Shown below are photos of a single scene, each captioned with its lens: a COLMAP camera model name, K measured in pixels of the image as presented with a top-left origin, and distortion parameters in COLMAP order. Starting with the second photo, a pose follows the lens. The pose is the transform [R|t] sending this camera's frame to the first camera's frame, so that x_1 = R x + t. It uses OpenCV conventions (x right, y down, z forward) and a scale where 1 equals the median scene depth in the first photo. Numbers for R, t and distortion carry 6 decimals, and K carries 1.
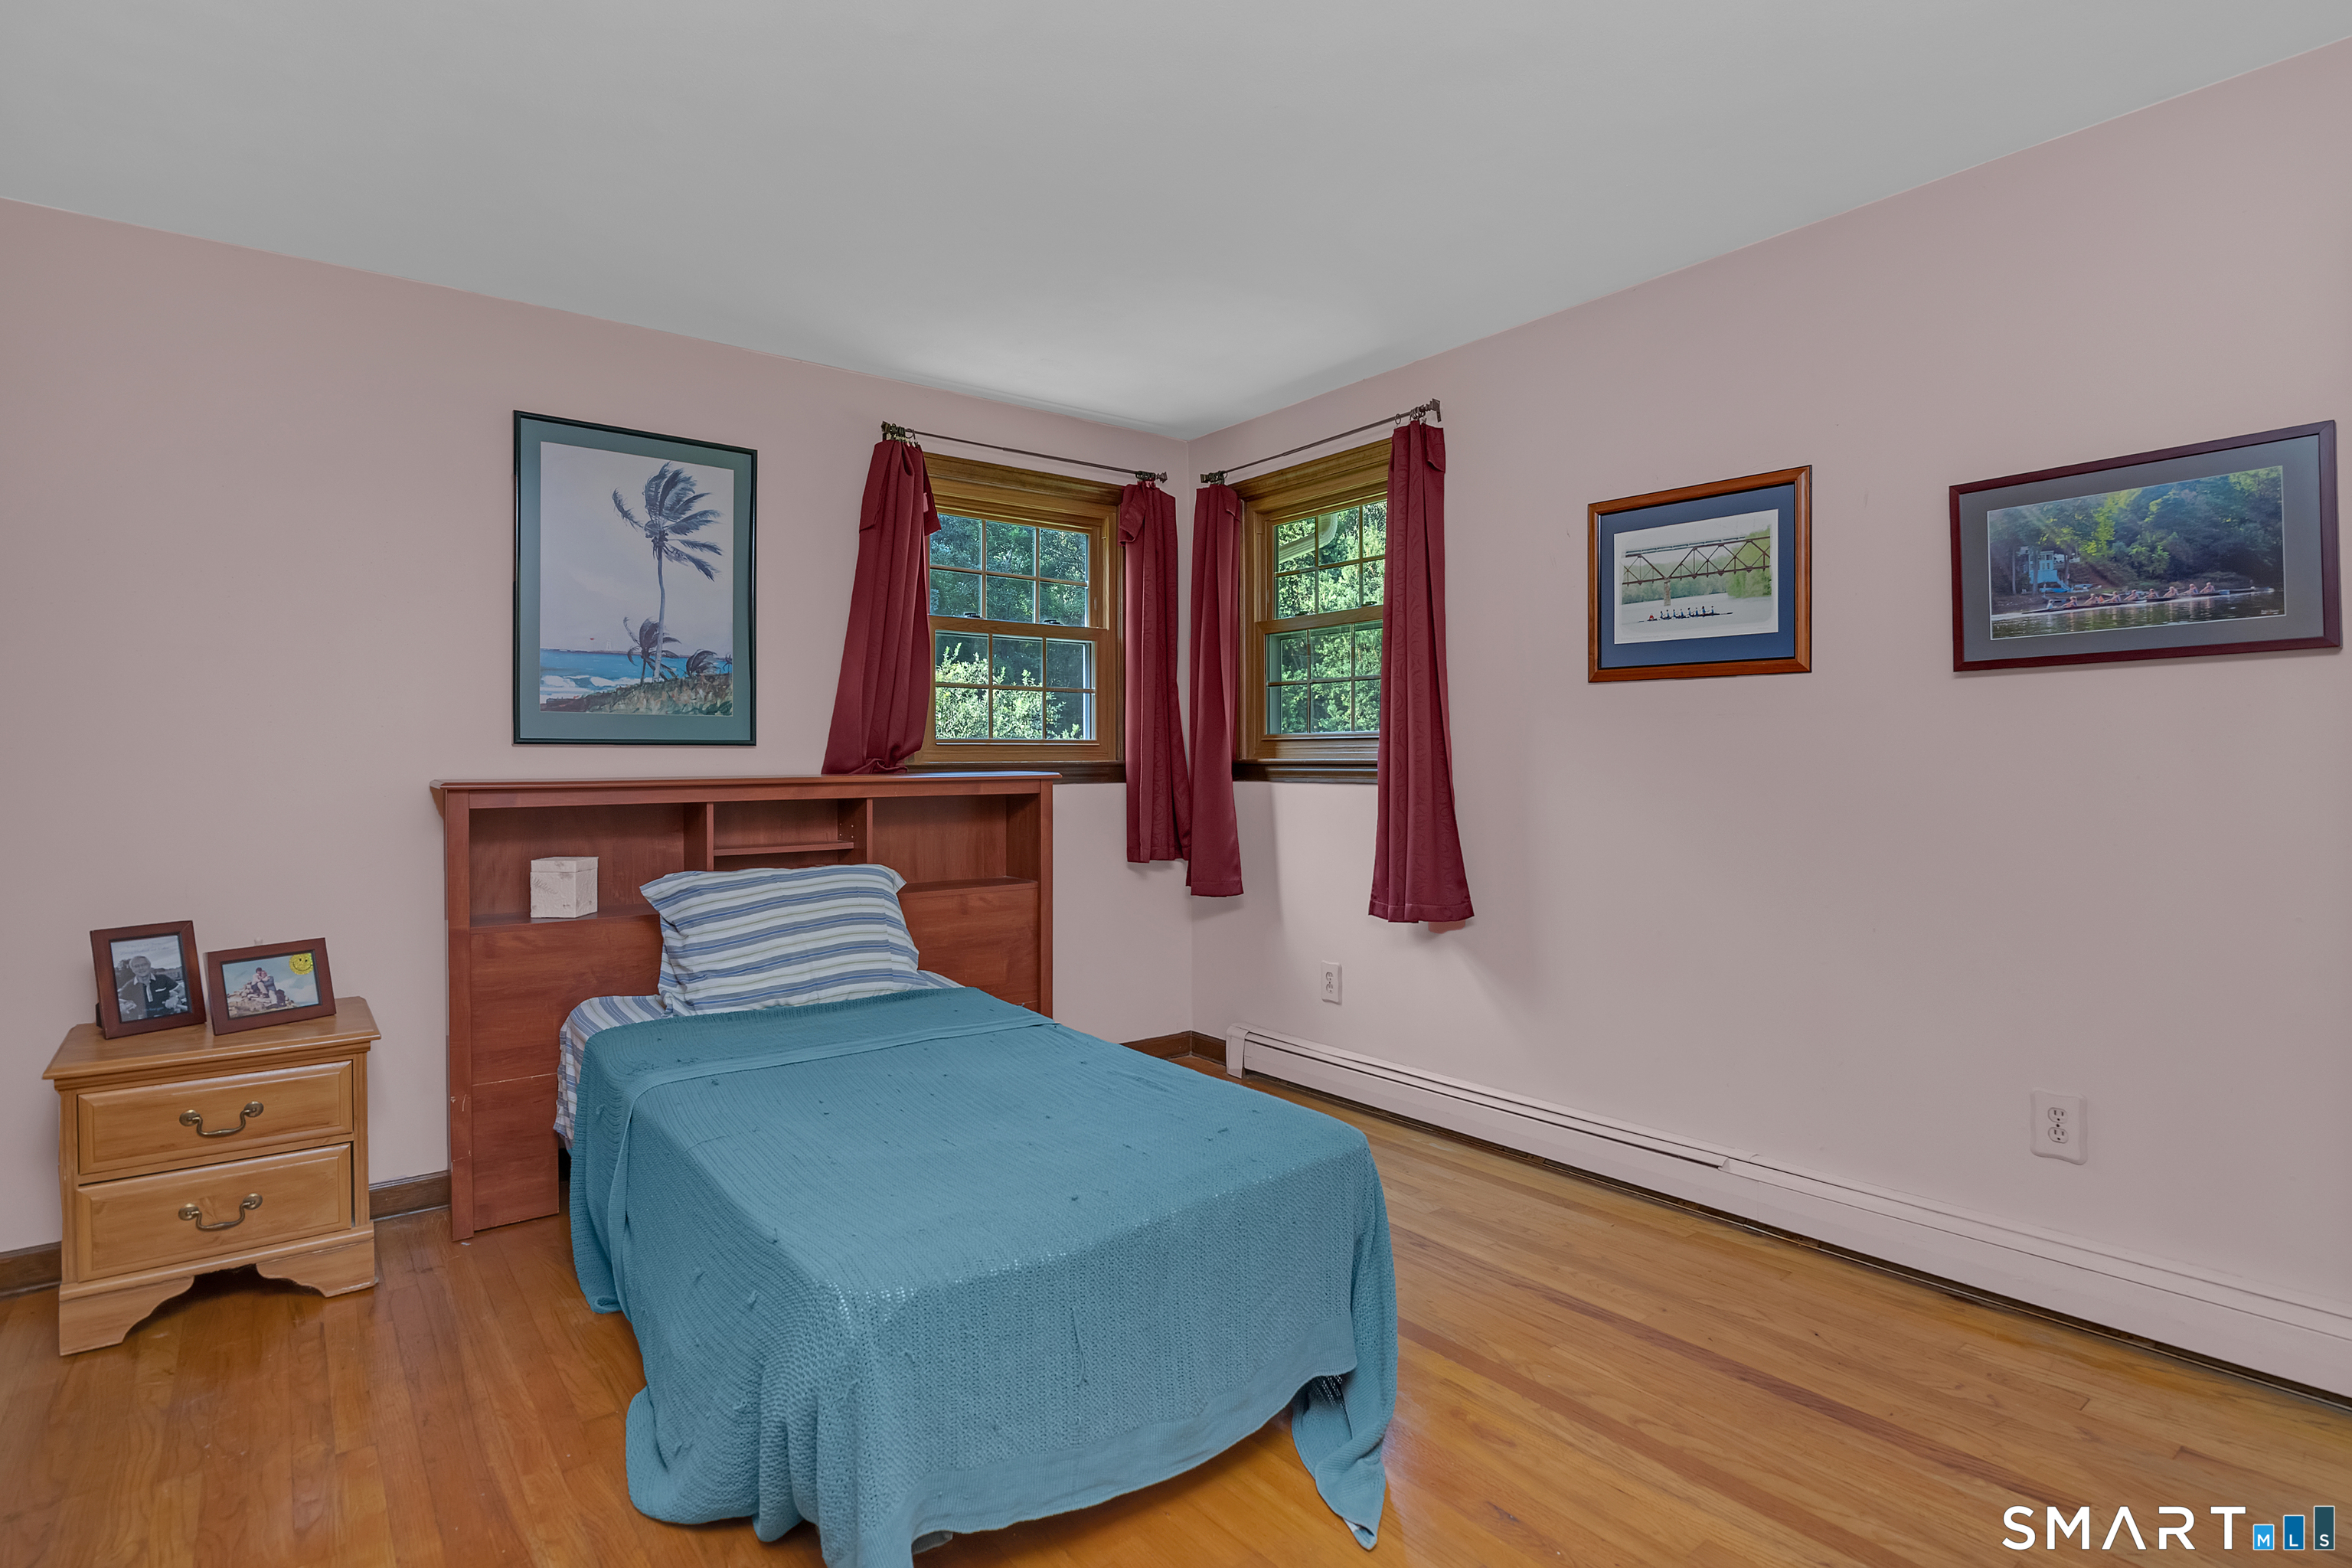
lens RADIAL K [[1195.2, 0, 1172.6], [0, 1195.2, 775.1], [0, 0, 1]] dist [-0.006267, 0.000275]
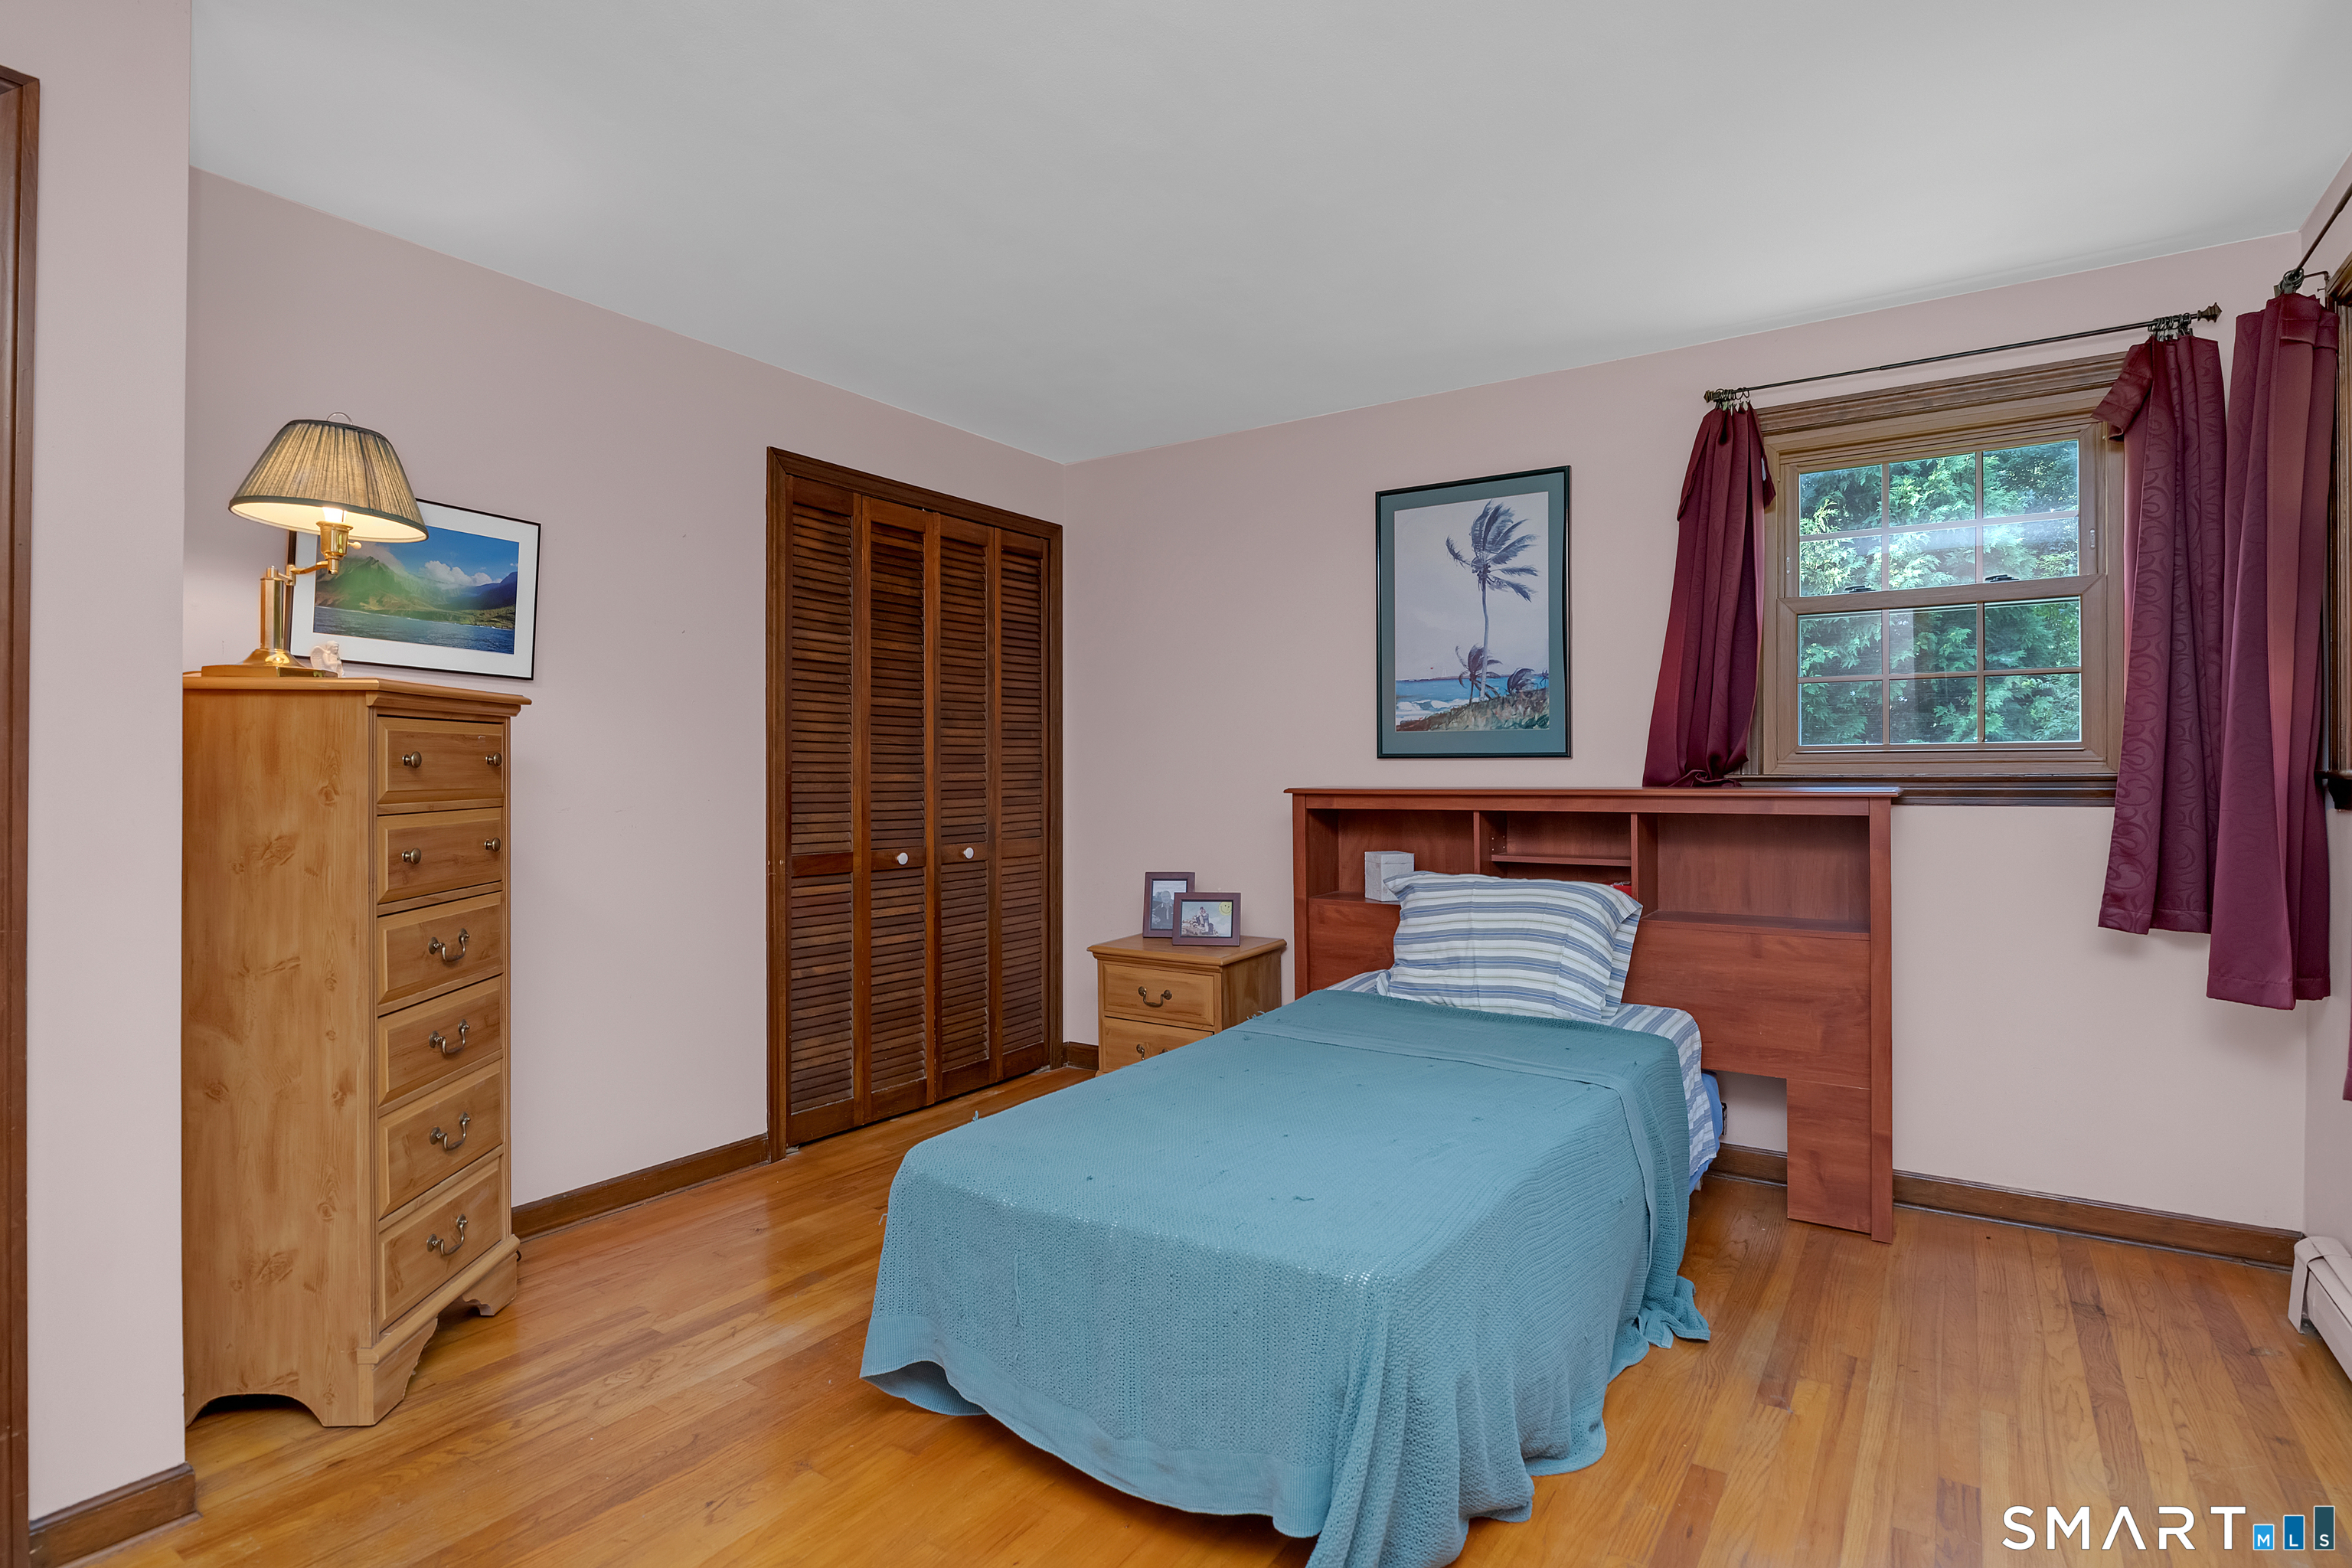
lens RADIAL K [[1195.2, 0, 1180.9], [0, 1195.2, 772.4], [0, 0, 1]] dist [-0.006267, 0.000275]
pose [[0.294315, 0.003933, -0.955700, 0.541085], [-0.009945, 0.999950, 0.001053, -0.010072], [0.955657, 0.009194, 0.294339, 0.402549]]
